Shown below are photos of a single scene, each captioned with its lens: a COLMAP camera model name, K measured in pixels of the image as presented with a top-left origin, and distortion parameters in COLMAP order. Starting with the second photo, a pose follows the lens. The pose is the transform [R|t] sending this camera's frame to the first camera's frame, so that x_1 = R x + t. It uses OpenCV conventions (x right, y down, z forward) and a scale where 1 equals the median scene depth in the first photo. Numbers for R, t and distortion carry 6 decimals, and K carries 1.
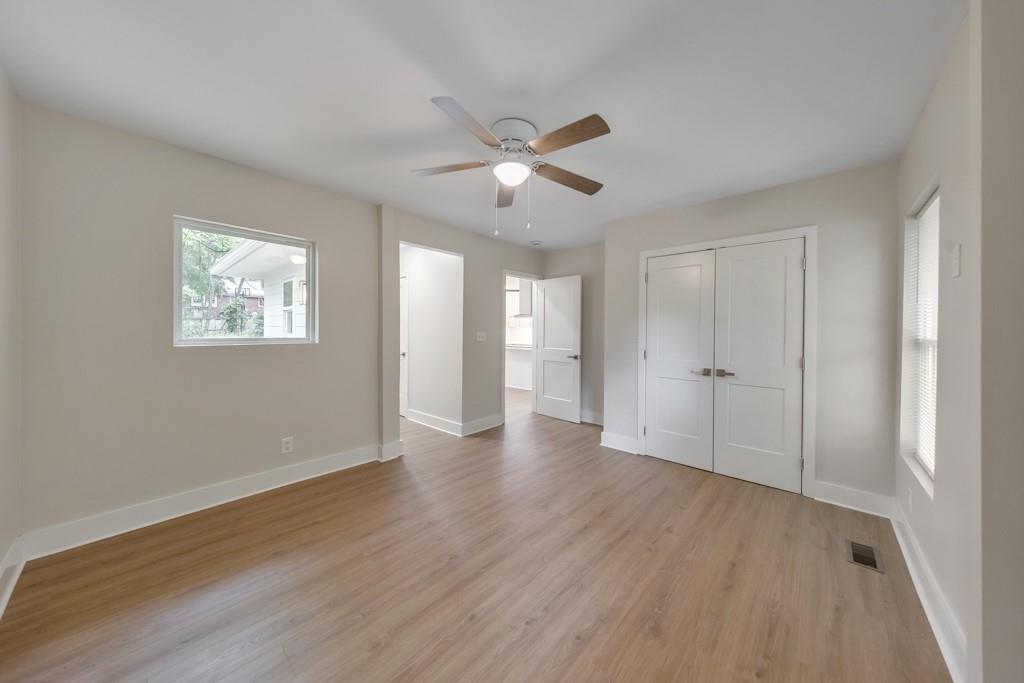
lens RADIAL K [[330.0, 0, 512.2], [0, 330.0, 334.3], [0, 0, 1]] dist [0.005860, 0.000072]
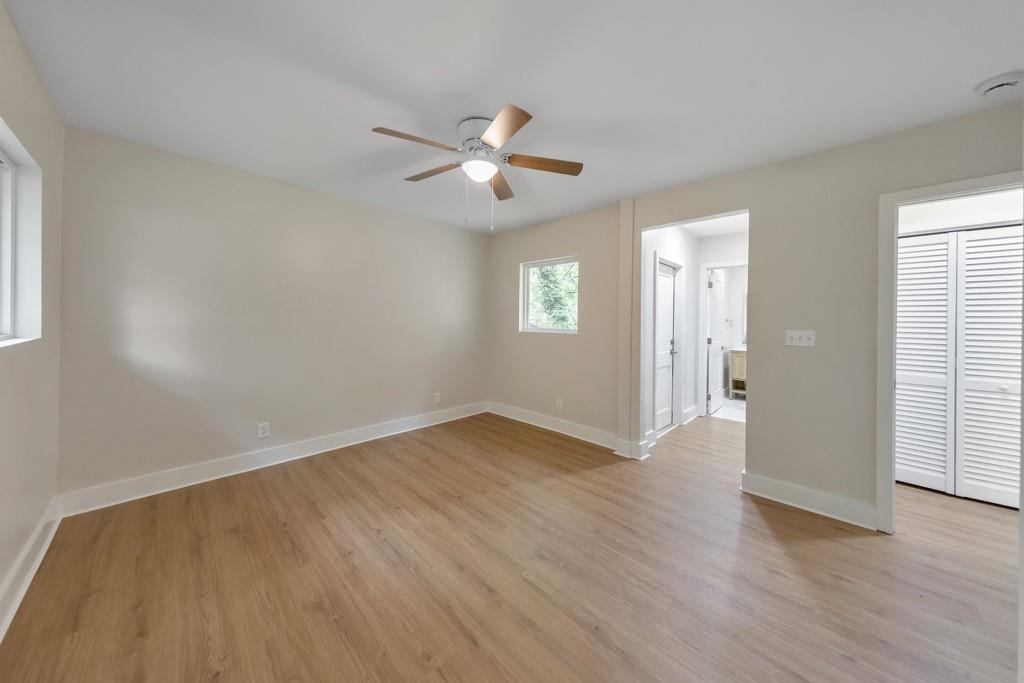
lens RADIAL K [[330.0, 0, 504.1], [0, 330.0, 322.9], [0, 0, 1]] dist [0.005860, 0.000072]
pose [[-0.021672, 0.000554, -0.999765, 1.091194], [-0.031886, 0.999491, 0.001245, -0.004966], [0.999257, 0.031906, -0.021643, 1.180503]]
